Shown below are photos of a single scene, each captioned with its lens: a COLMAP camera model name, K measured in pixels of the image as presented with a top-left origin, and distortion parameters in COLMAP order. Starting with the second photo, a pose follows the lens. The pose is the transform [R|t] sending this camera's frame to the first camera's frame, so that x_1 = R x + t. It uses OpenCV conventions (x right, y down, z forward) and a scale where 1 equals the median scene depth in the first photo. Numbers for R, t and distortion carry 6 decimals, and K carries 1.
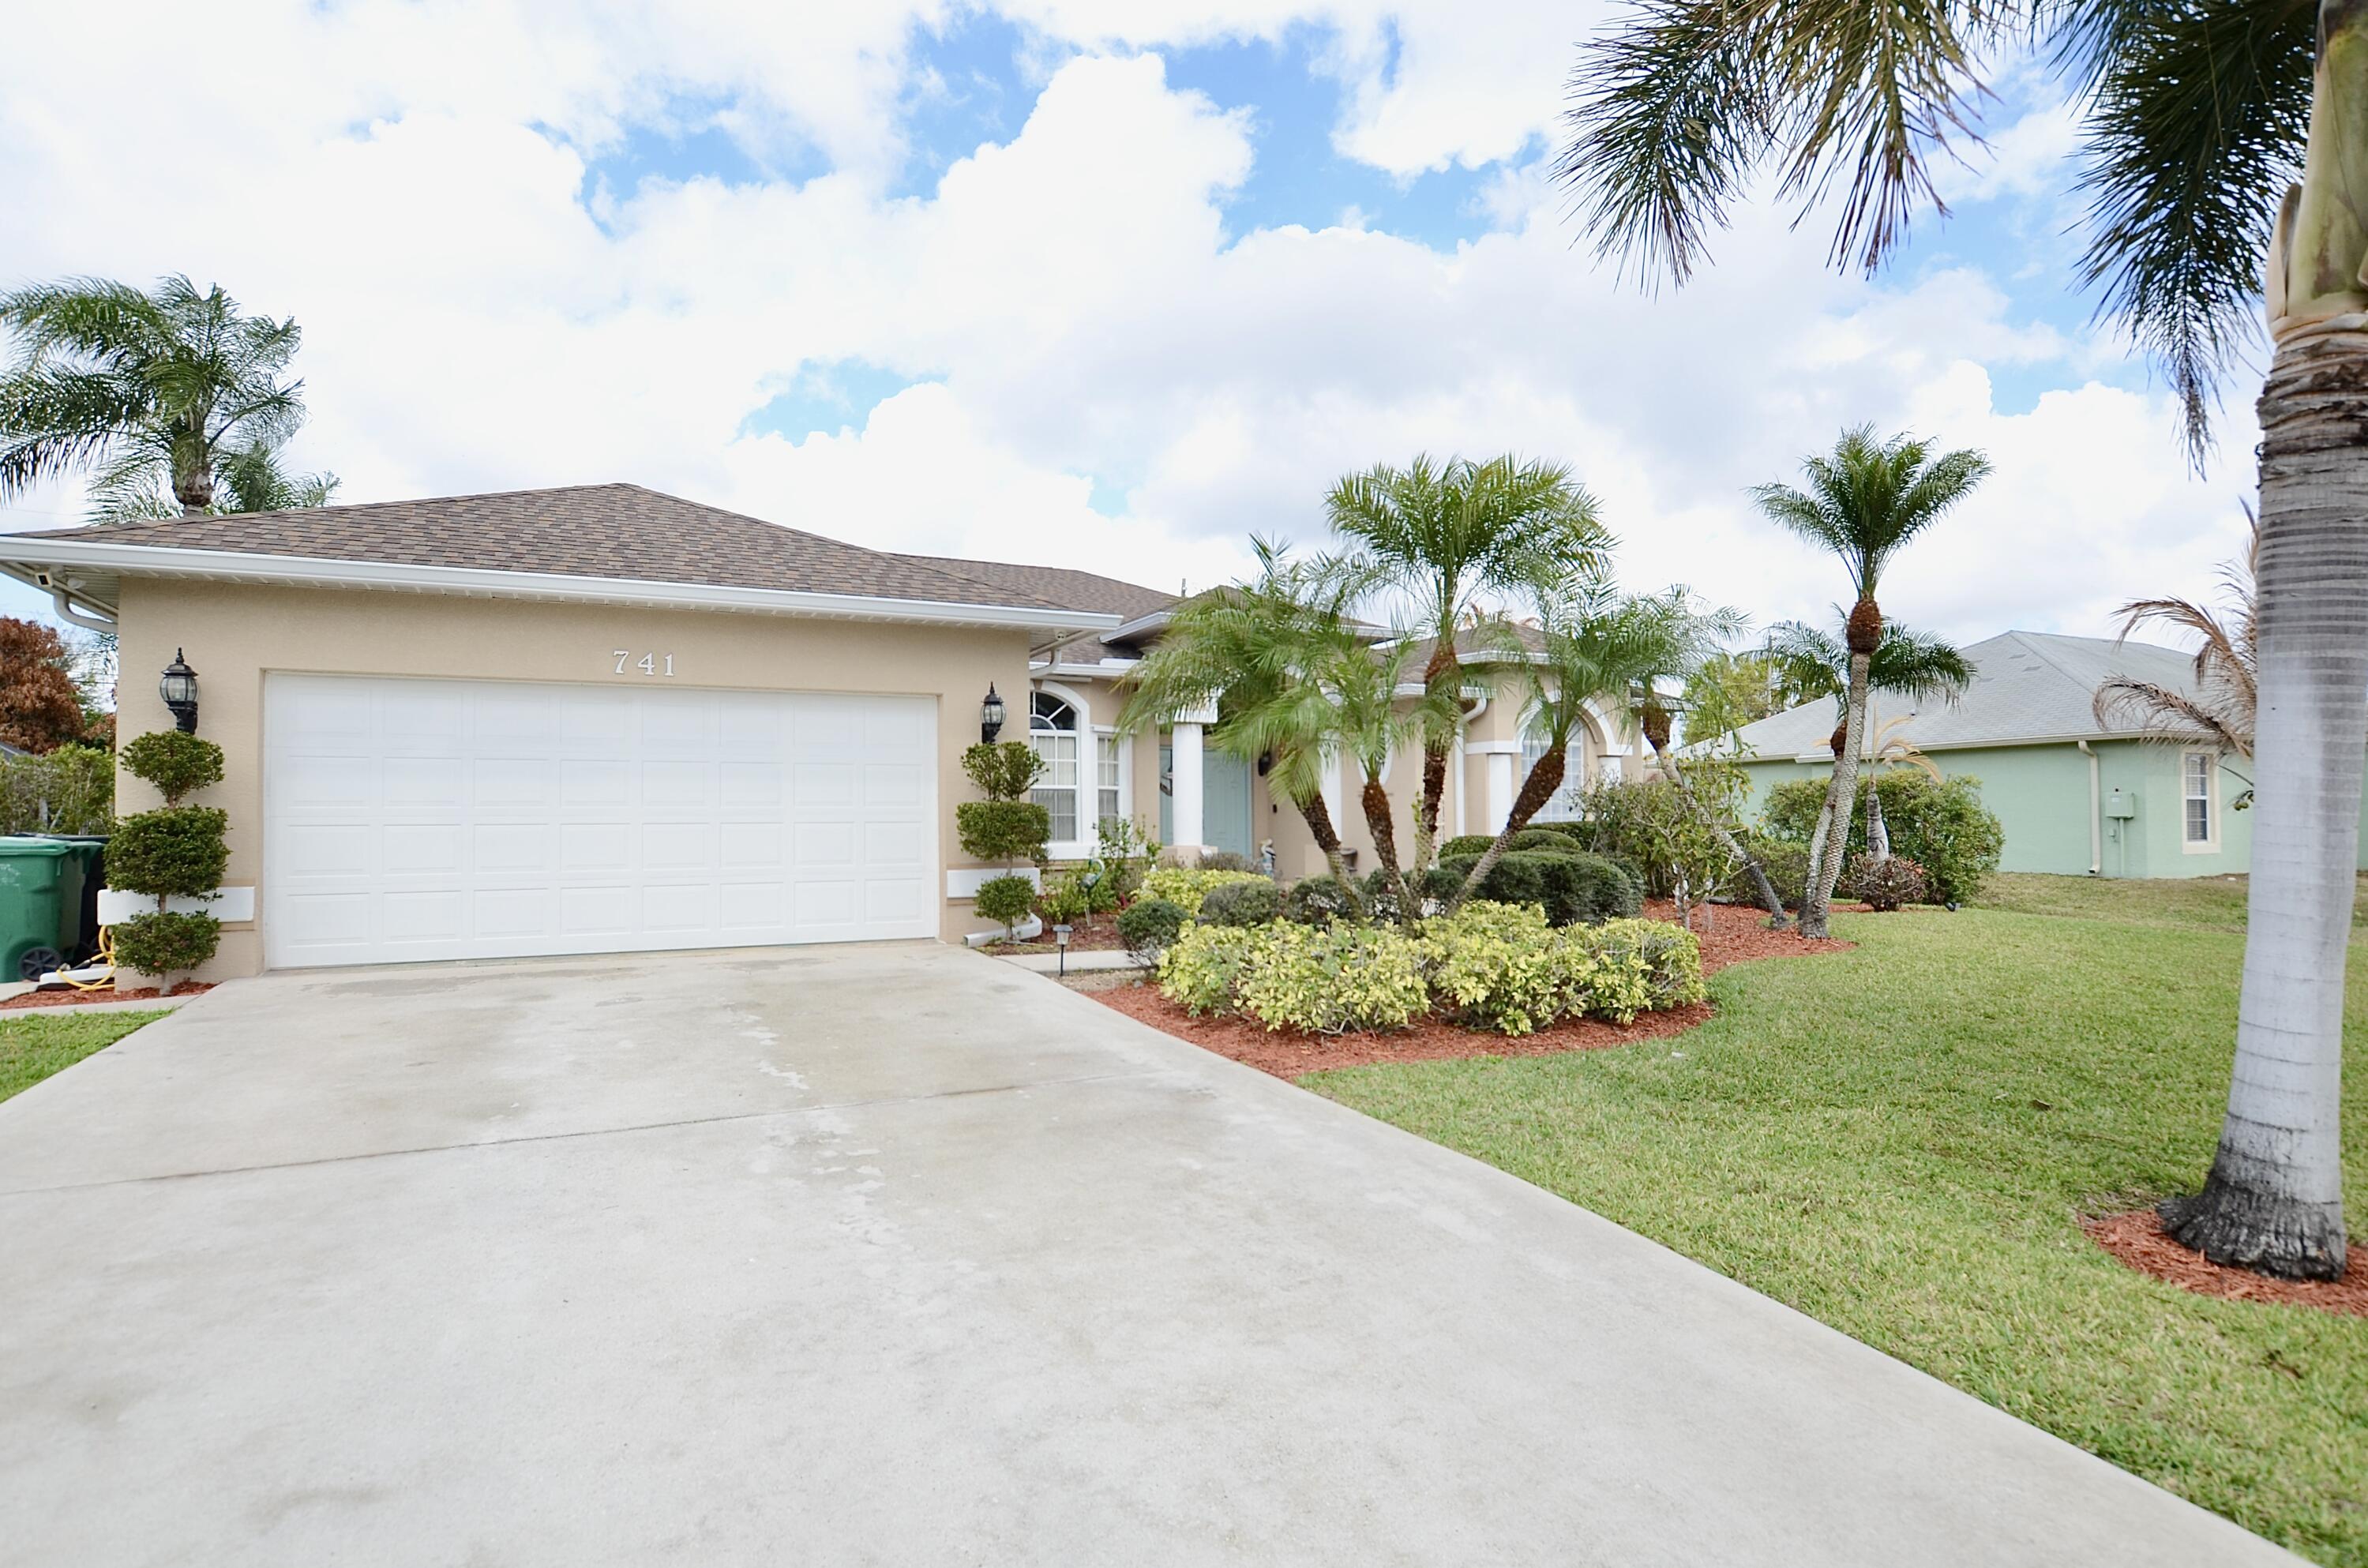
lens RADIAL K [[1154.4, 0, 1187.4], [0, 1154.4, 856.3], [0, 0, 1]] dist [-0.028889, -0.000406]
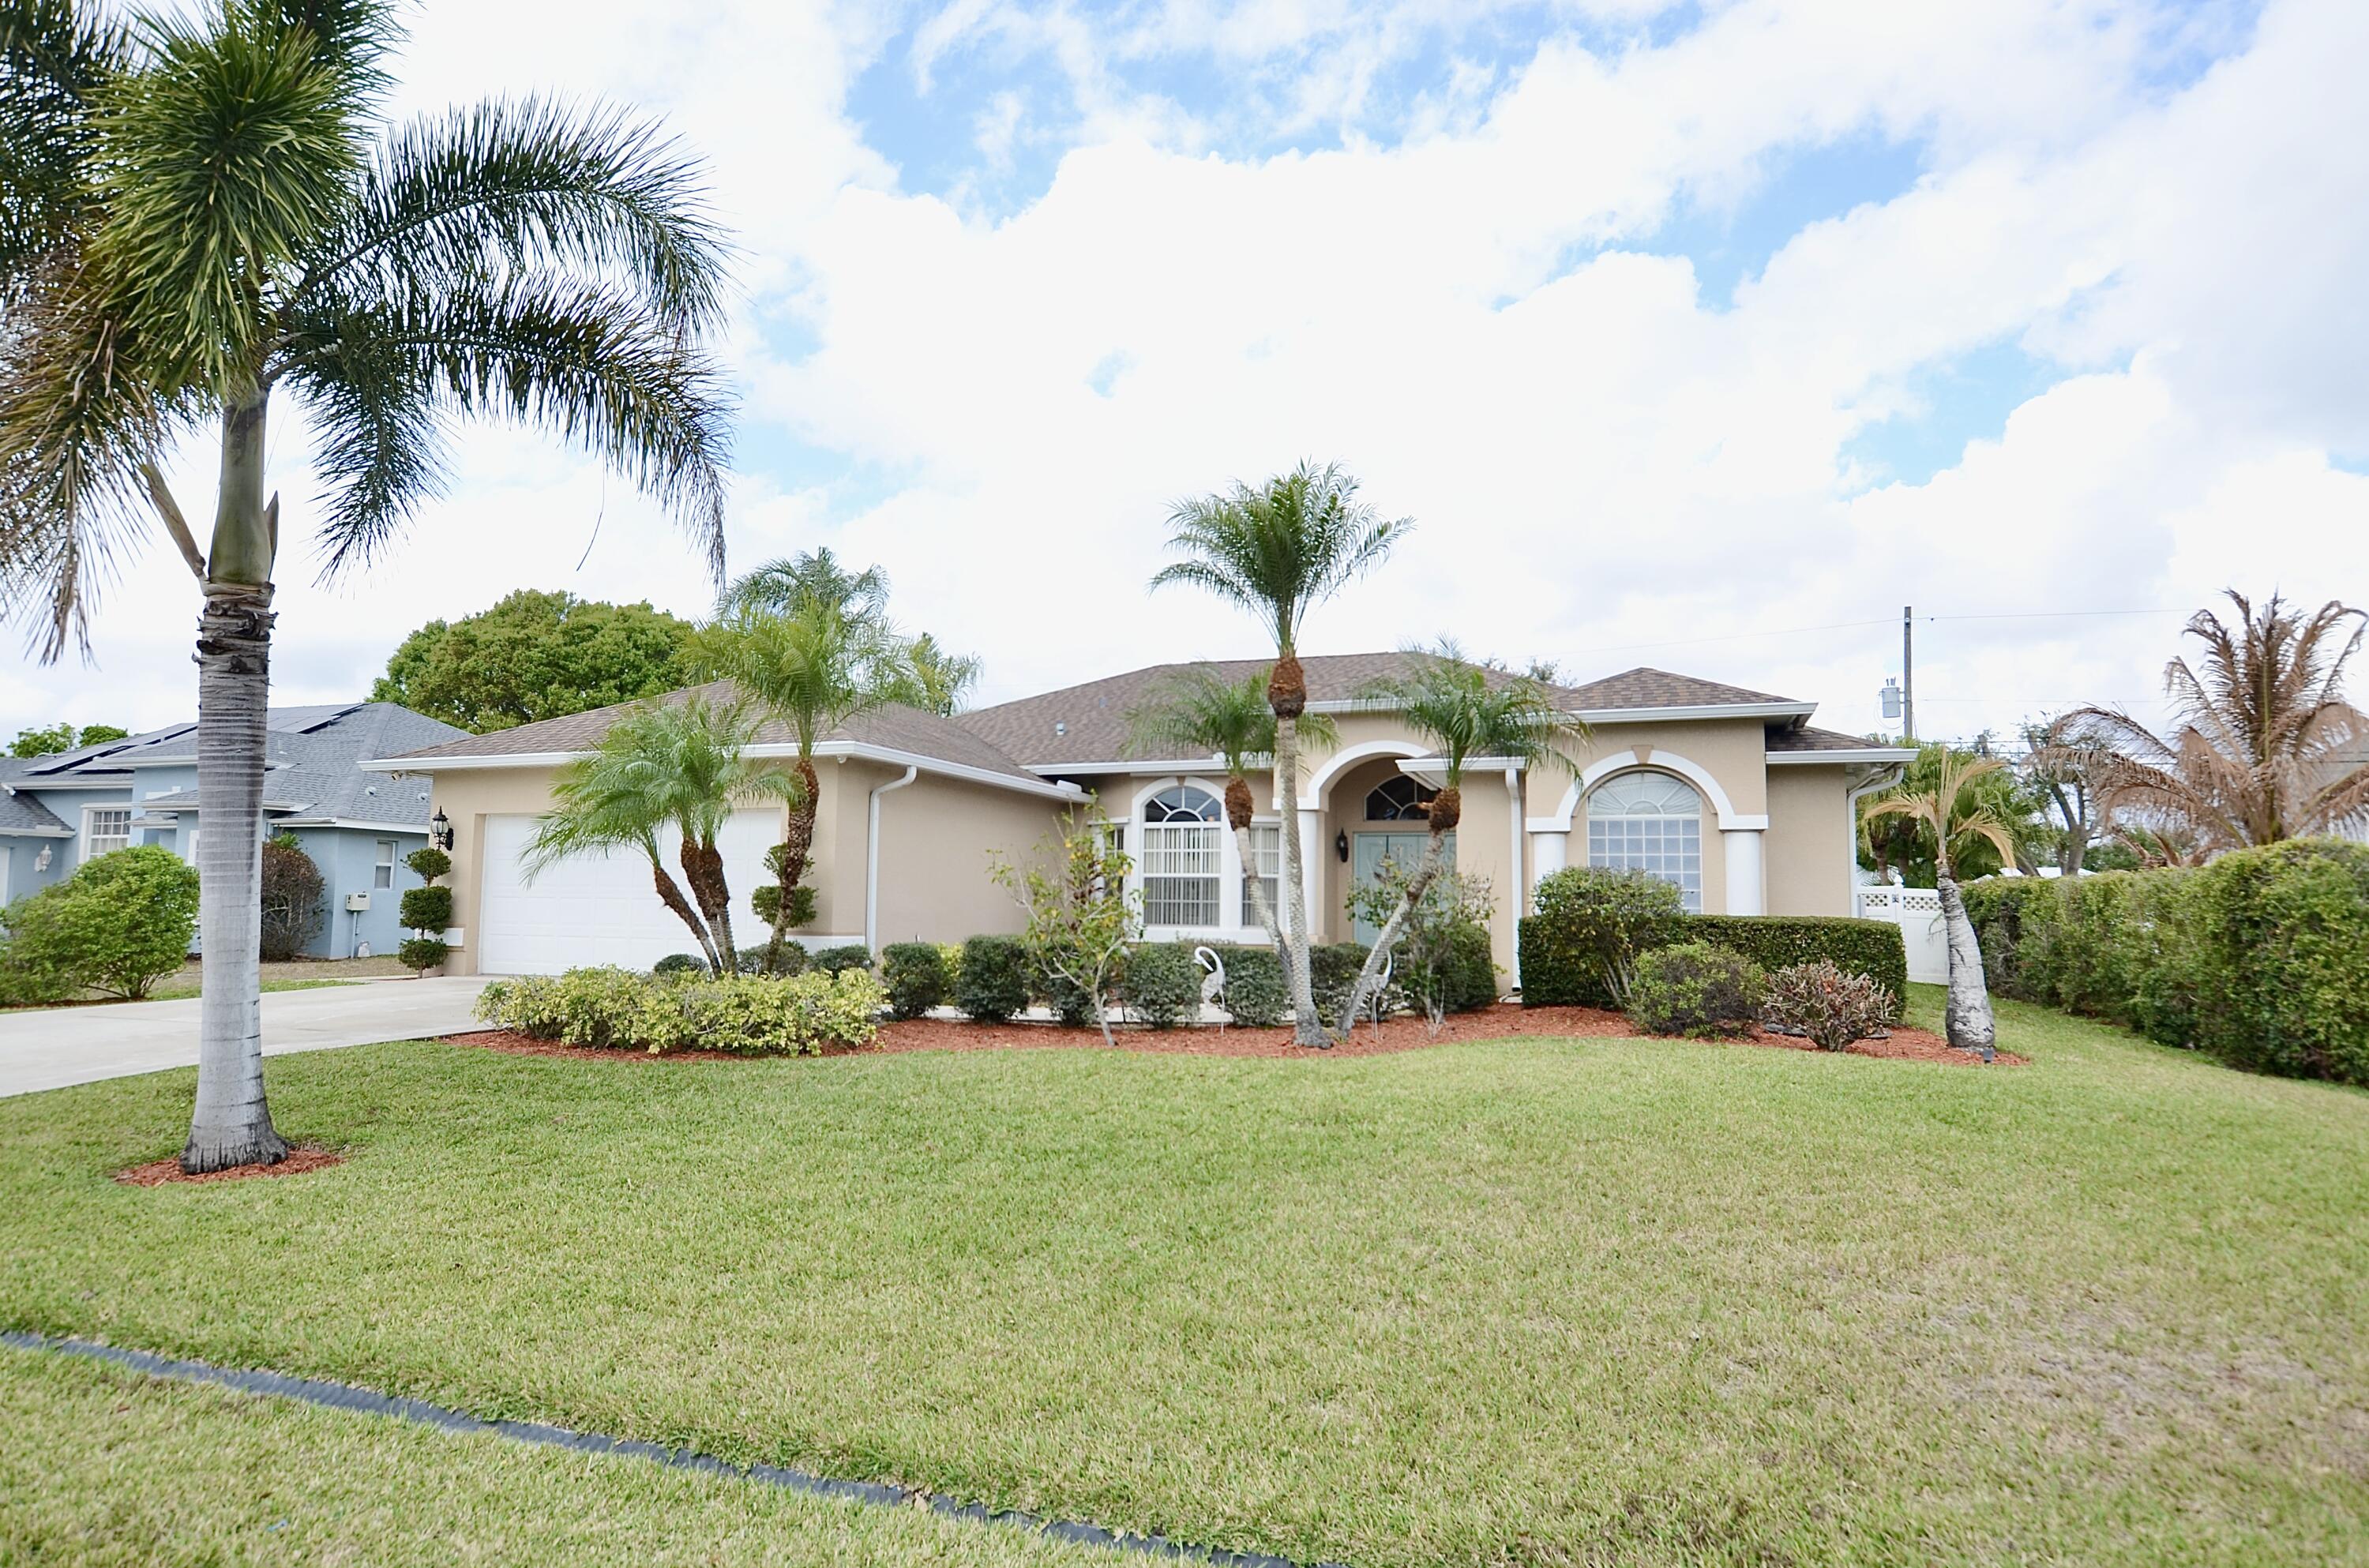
lens RADIAL K [[1309.1, 0, 1176.9], [0, 1309.1, 873.0], [0, 0, 1]] dist [0.002339, 0.000019]
pose [[0.700447, -0.006929, -0.713671, 0.771314], [-0.039311, 0.998060, -0.048273, -0.003175], [0.712621, 0.061868, 0.698816, 0.148108]]
